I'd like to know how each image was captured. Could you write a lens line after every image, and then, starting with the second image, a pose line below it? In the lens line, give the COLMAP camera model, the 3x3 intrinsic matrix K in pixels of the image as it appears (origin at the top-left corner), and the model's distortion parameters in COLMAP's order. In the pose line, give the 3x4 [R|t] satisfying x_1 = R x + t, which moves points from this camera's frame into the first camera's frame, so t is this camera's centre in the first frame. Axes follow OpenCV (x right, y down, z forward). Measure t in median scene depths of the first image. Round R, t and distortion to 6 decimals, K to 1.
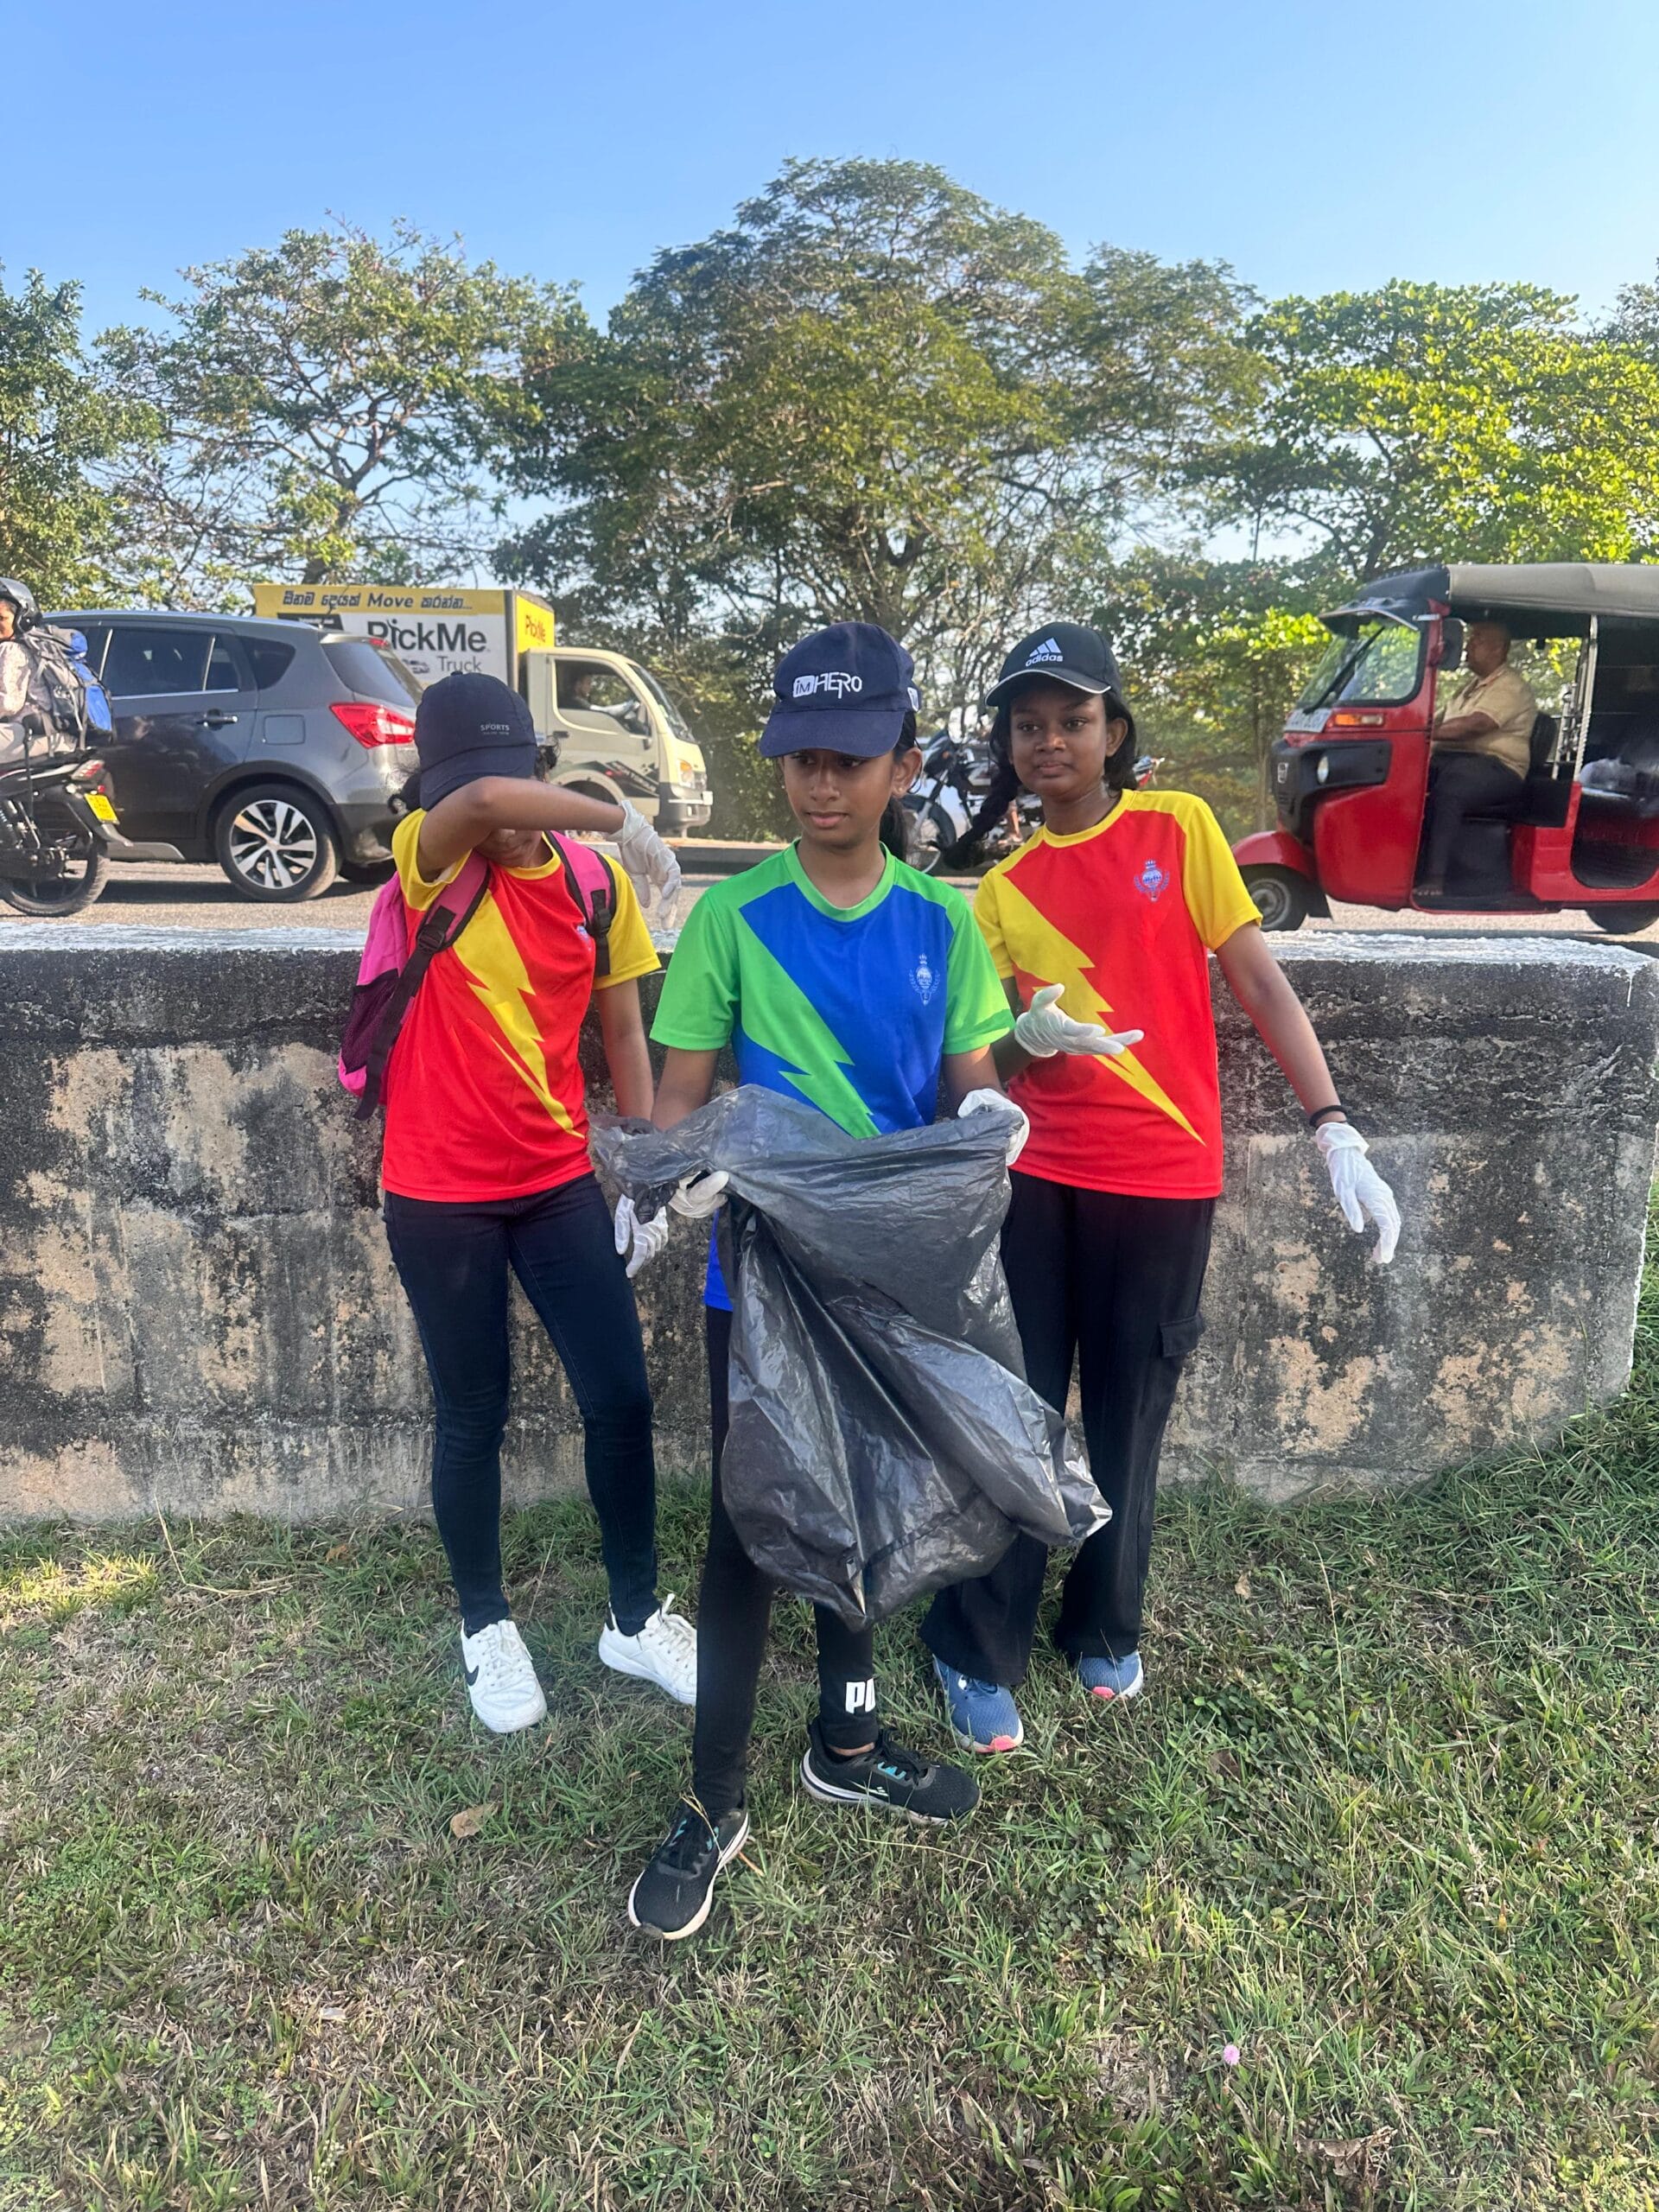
lens RADIAL K [[1519.8, 0, 831.1], [0, 1519.8, 1100.9], [0, 0, 1]] dist [-0.005051, -0.001440]
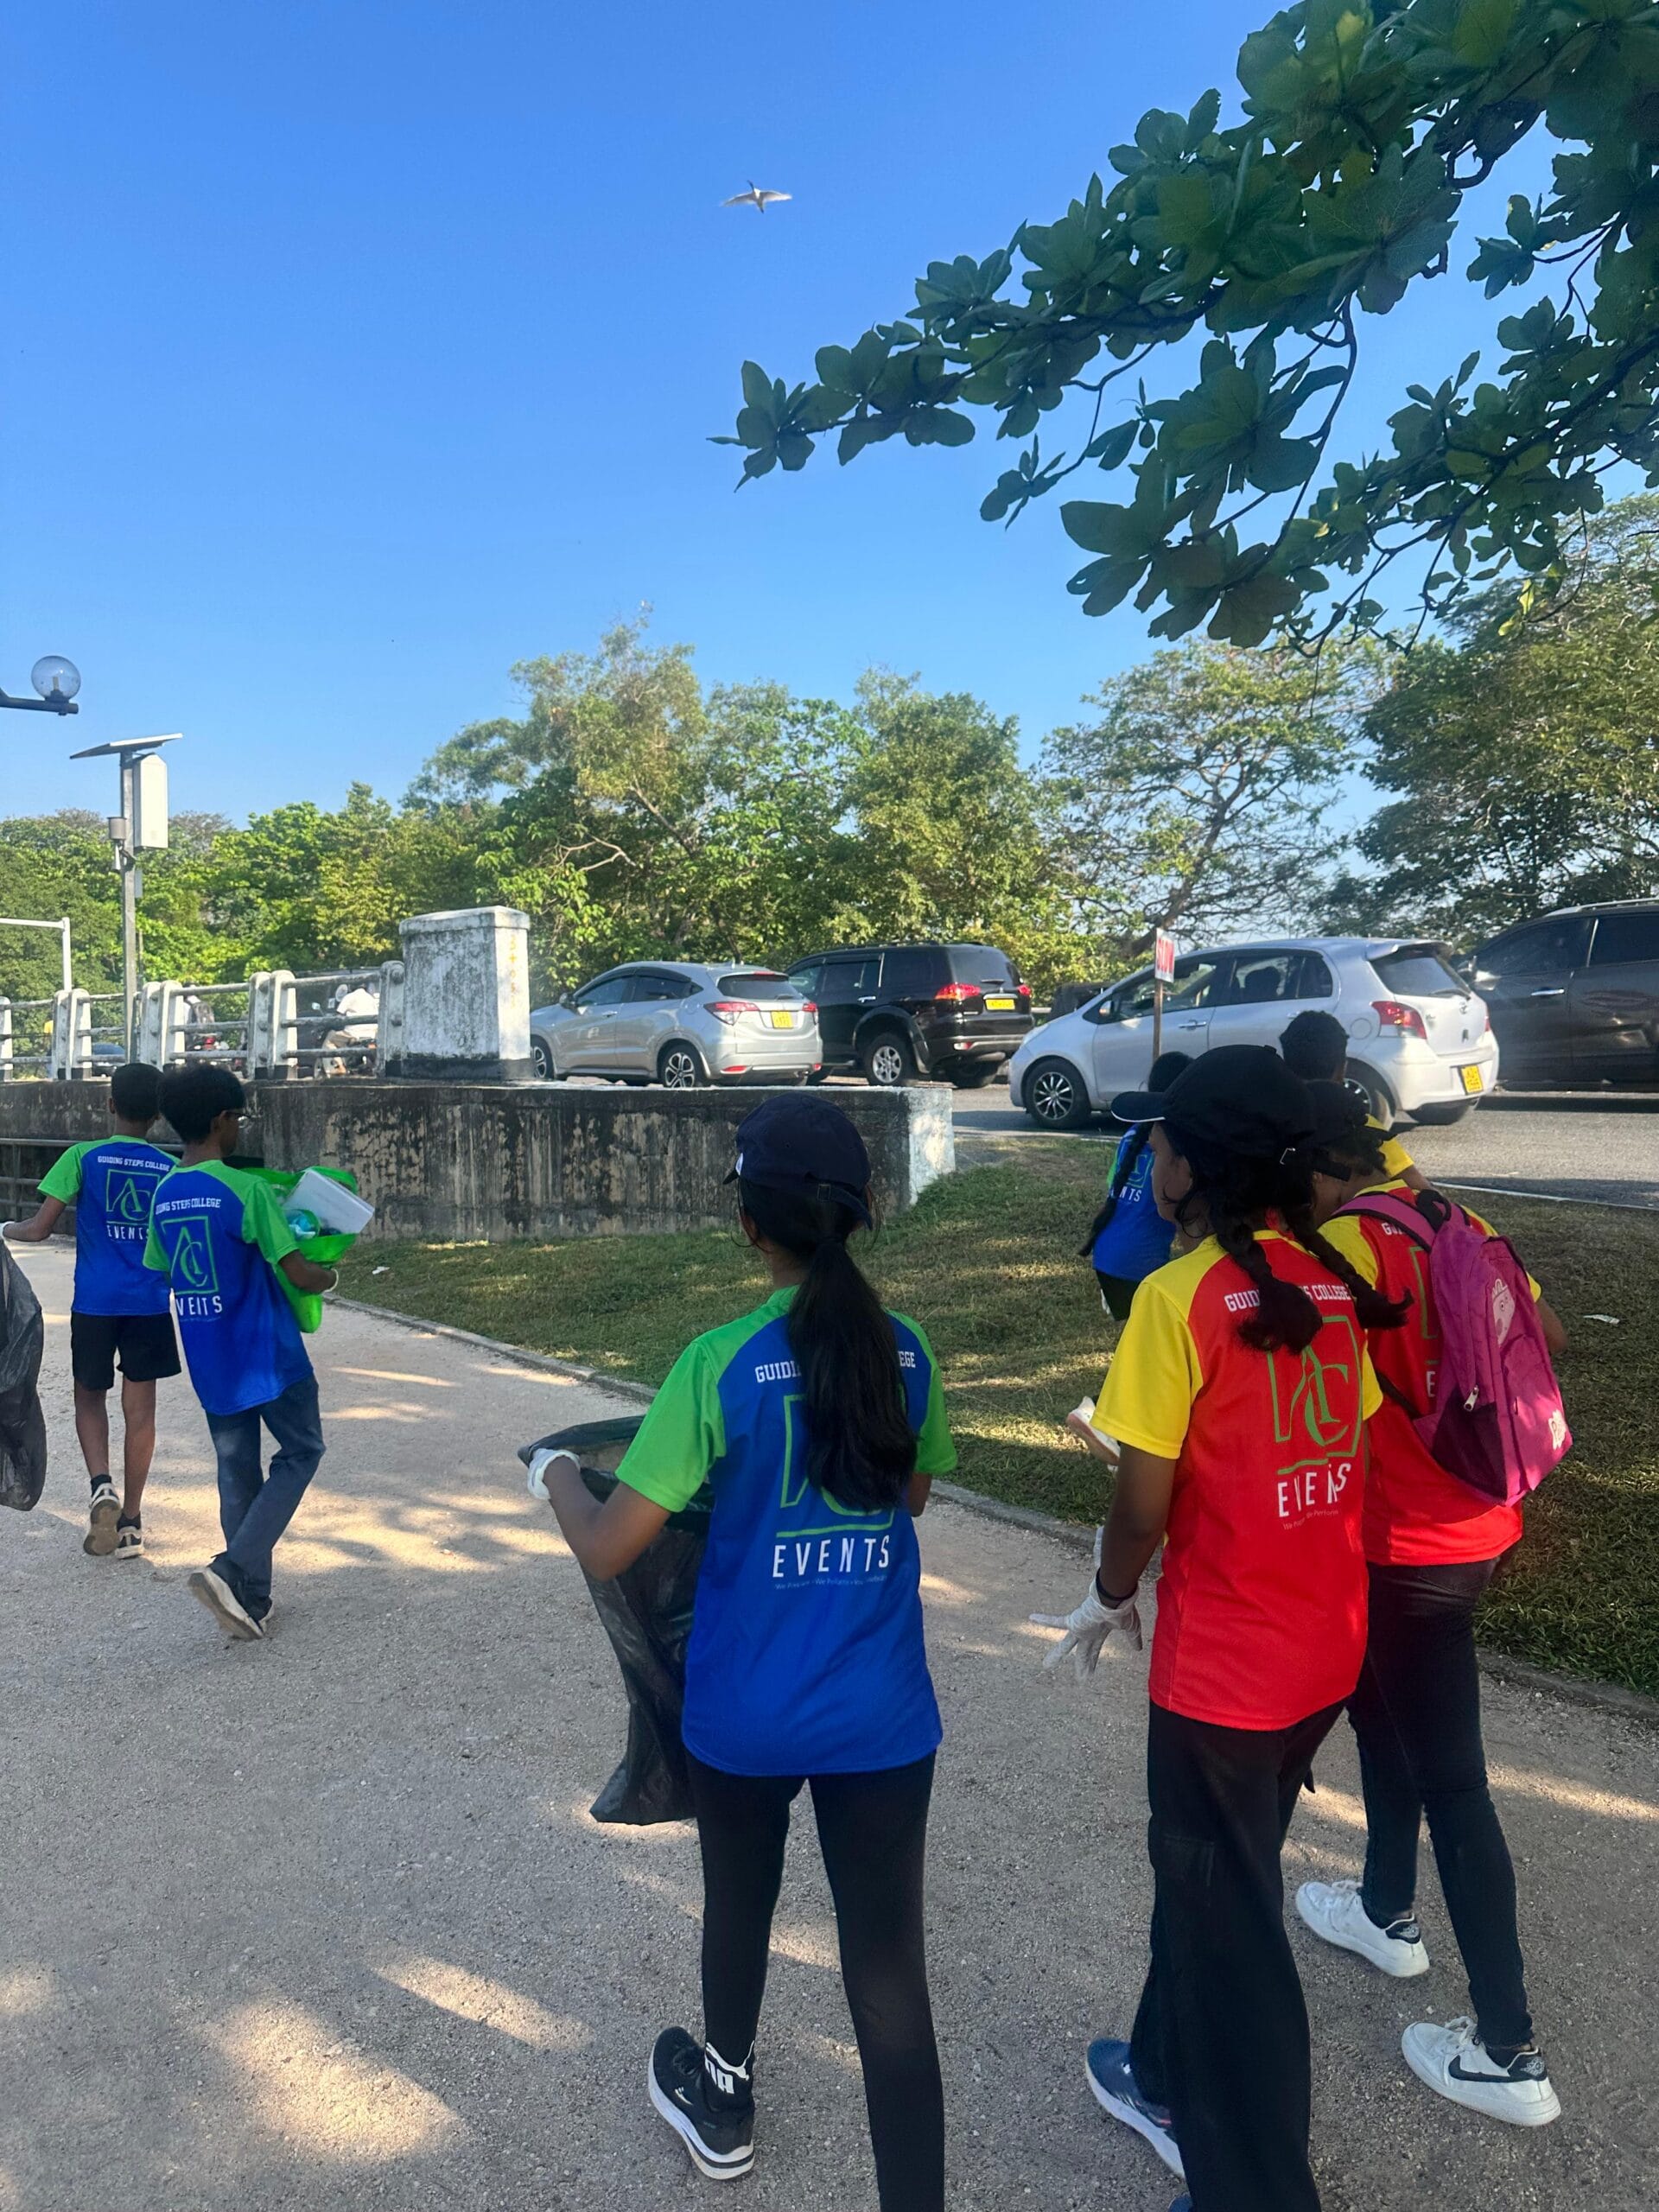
lens RADIAL K [[1519.8, 0, 828.7], [0, 1519.8, 1103.6], [0, 0, 1]] dist [-0.005051, -0.001440]
pose [[0.777469, -0.002223, -0.628918, 2.444718], [-0.096030, 0.987848, -0.122205, 0.372162], [0.621547, 0.155405, 0.767807, -1.750619]]
